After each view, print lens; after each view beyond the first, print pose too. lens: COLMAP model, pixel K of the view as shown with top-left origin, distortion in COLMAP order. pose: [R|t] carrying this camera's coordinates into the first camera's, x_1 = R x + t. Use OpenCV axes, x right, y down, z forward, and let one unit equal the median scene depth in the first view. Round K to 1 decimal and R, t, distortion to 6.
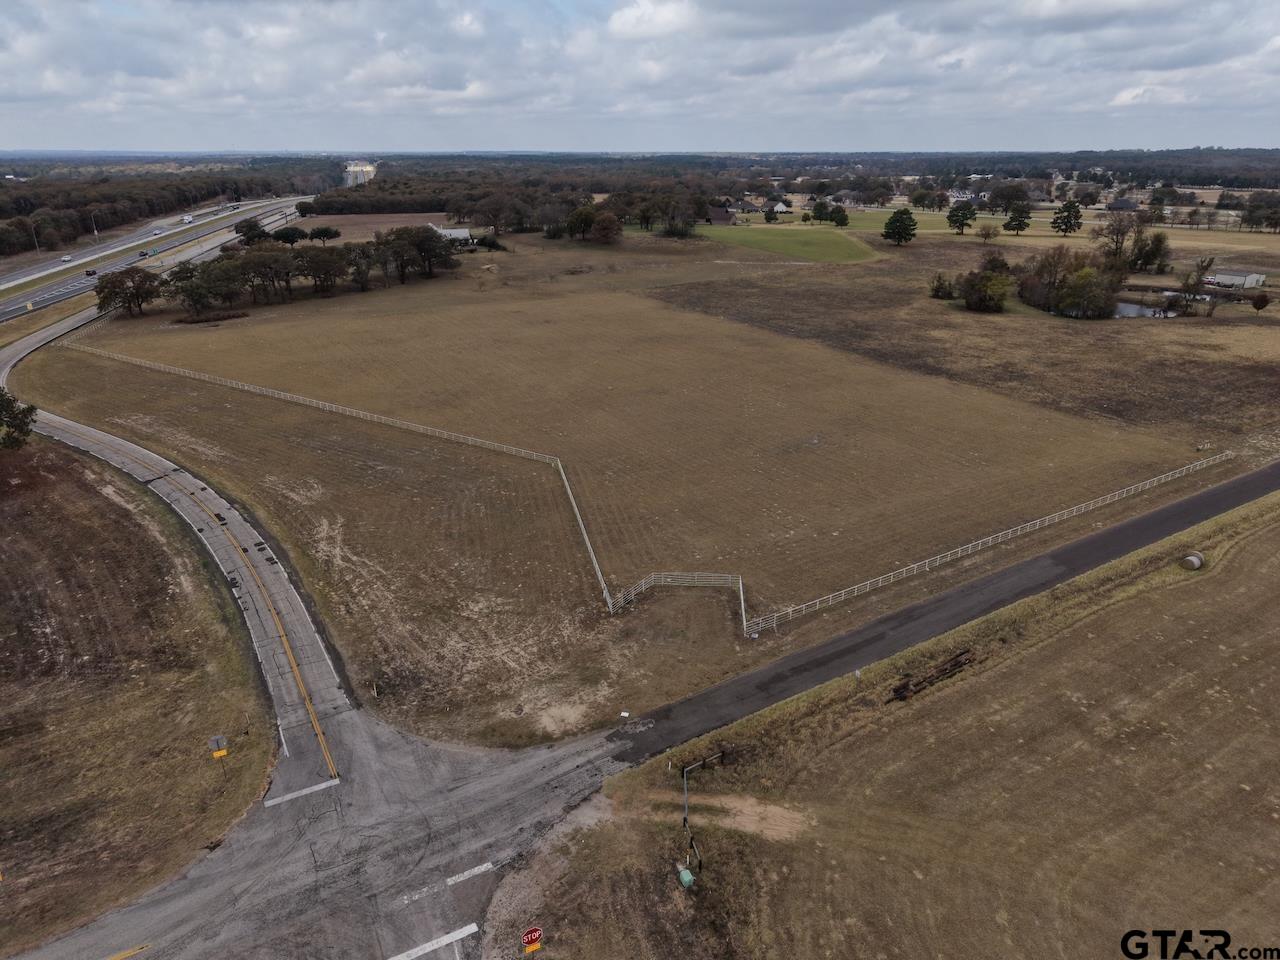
lens RADIAL K [[859.8, 0, 638.3], [0, 859.8, 478.4], [0, 0, 1]] dist [0.017869, -0.008700]
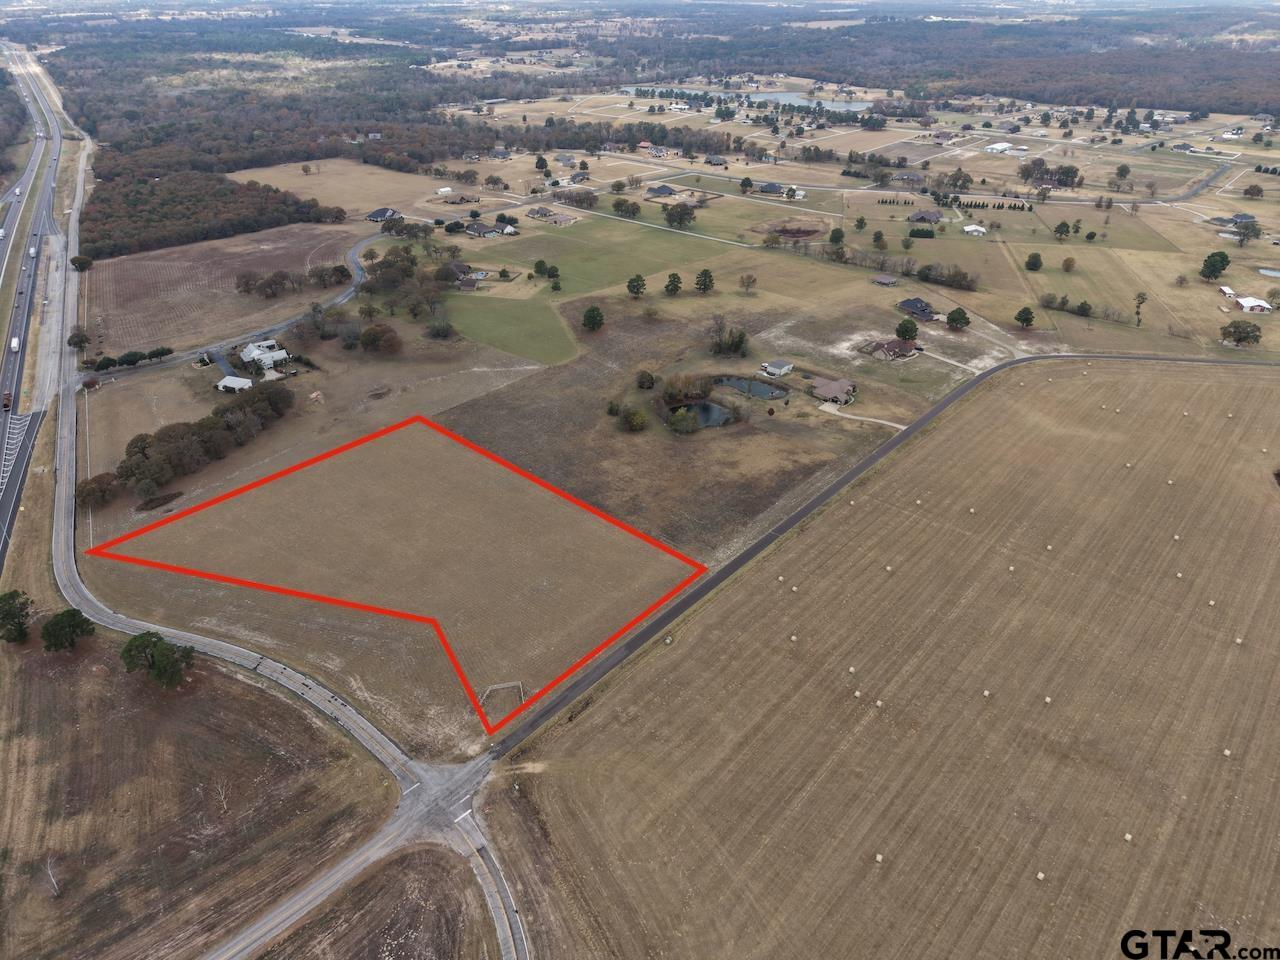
lens RADIAL K [[859.8, 0, 638.3], [0, 859.8, 478.4], [0, 0, 1]] dist [0.017869, -0.008700]
pose [[0.956927, -0.143941, 0.252134, -0.149972], [0.100592, 0.979031, 0.177140, -1.155433], [-0.272345, -0.144147, 0.951341, -2.003877]]
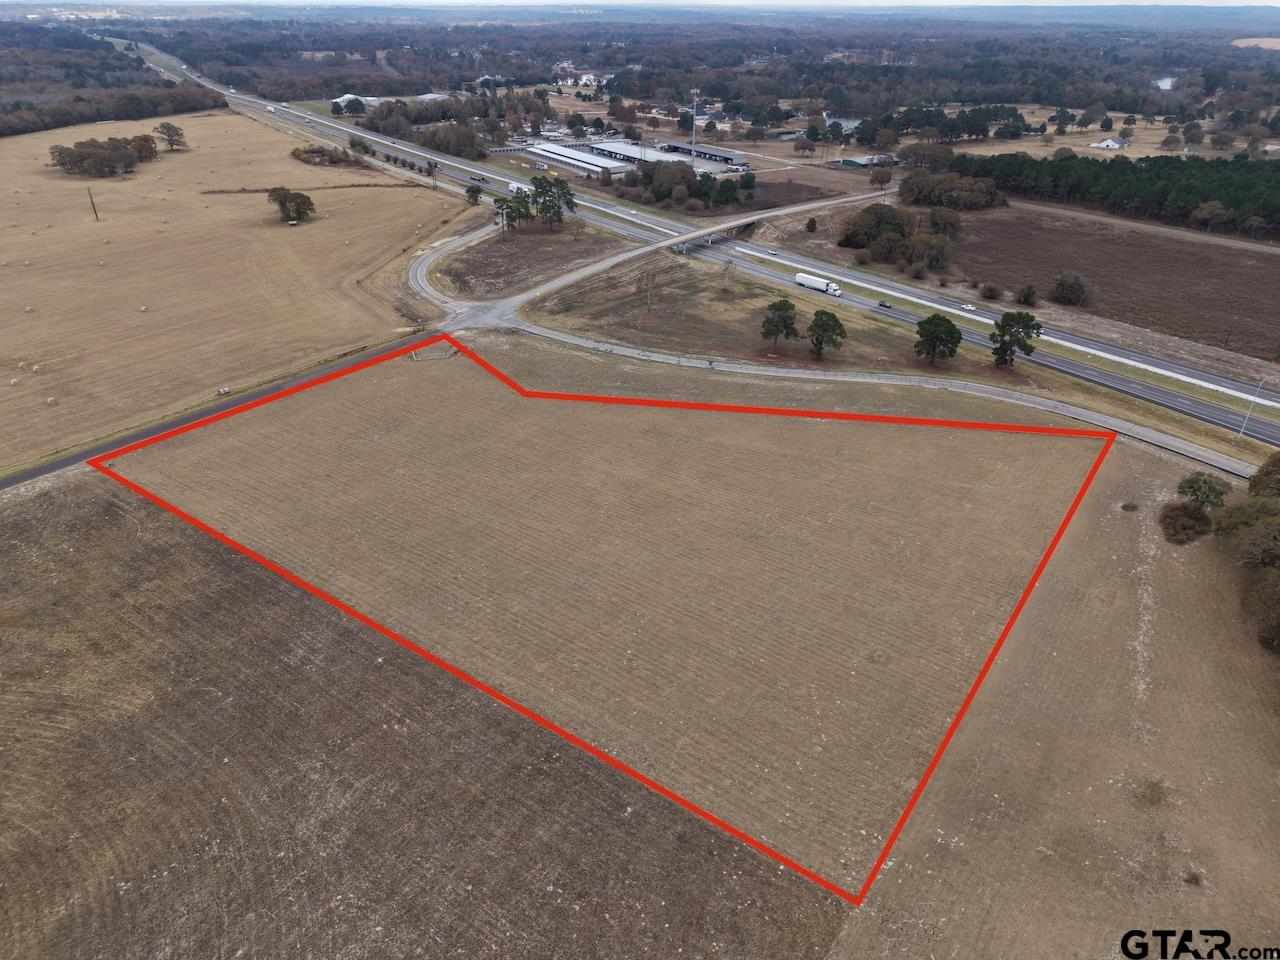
lens RADIAL K [[859.8, 0, 638.3], [0, 859.8, 478.4], [0, 0, 1]] dist [0.017869, -0.008700]
pose [[-0.923993, 0.179448, -0.337690, 0.499907], [-0.143807, 0.655188, 0.741653, -1.928040], [0.354339, 0.733844, -0.579583, 3.417107]]
